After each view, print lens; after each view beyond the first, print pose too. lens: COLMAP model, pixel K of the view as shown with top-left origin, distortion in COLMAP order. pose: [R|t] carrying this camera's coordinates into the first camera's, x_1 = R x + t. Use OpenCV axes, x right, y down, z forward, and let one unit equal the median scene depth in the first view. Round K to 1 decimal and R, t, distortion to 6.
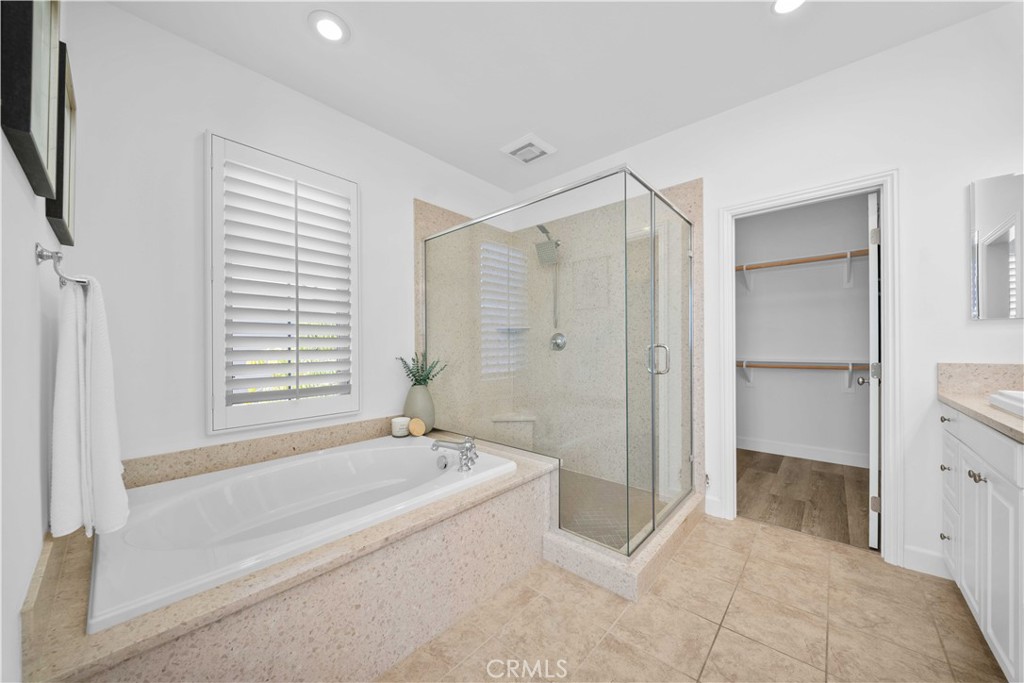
lens RADIAL K [[357.7, 0, 510.3], [0, 357.7, 344.7], [0, 0, 1]] dist [-0.001368, -0.001557]
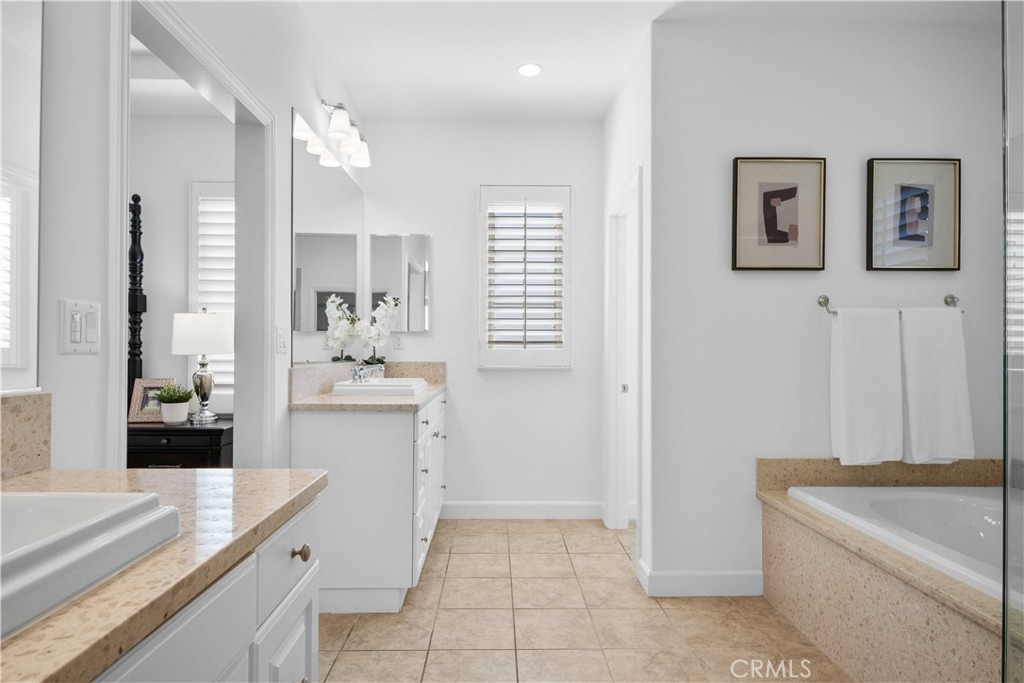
lens RADIAL K [[558.1, 0, 507.8], [0, 558.1, 349.5], [0, 0, 1]] dist [-0.003179, -0.000657]
pose [[-0.732203, -0.001701, -0.681084, 0.722201], [0.001275, 0.999992, -0.003868, 0.002864], [0.681085, -0.003701, -0.732195, 0.761338]]
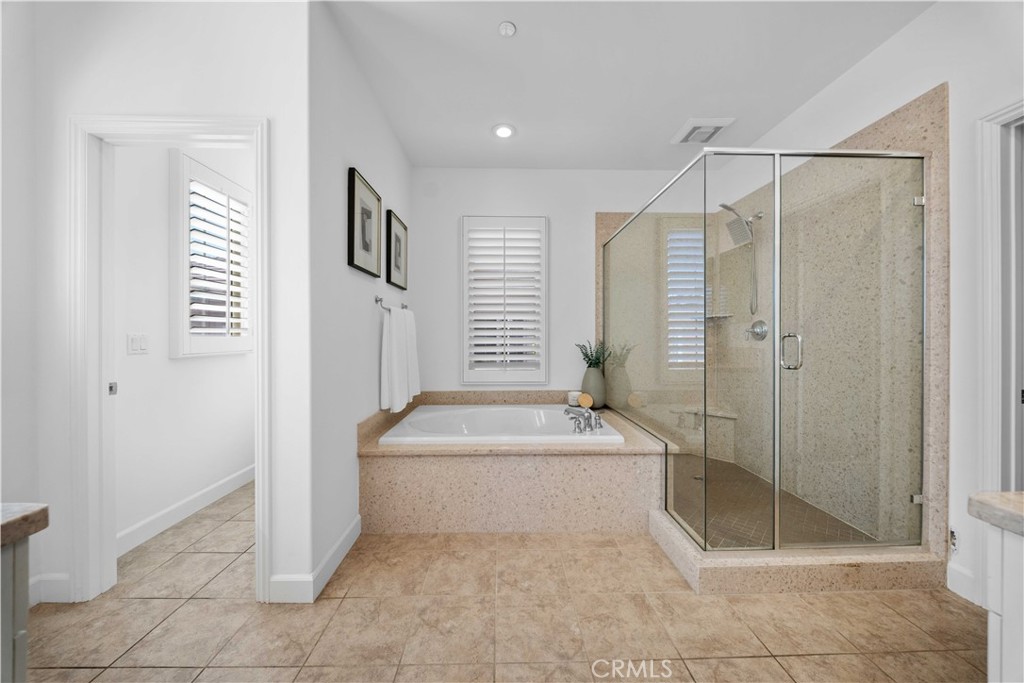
lens RADIAL K [[357.7, 0, 512.5], [0, 357.7, 334.4], [0, 0, 1]] dist [-0.001368, -0.001557]
pose [[0.686025, 0.000114, -0.727578, 0.487970], [0.000569, 1.000000, 0.000693, 0.000289], [0.727577, -0.000889, 0.686025, -0.035498]]
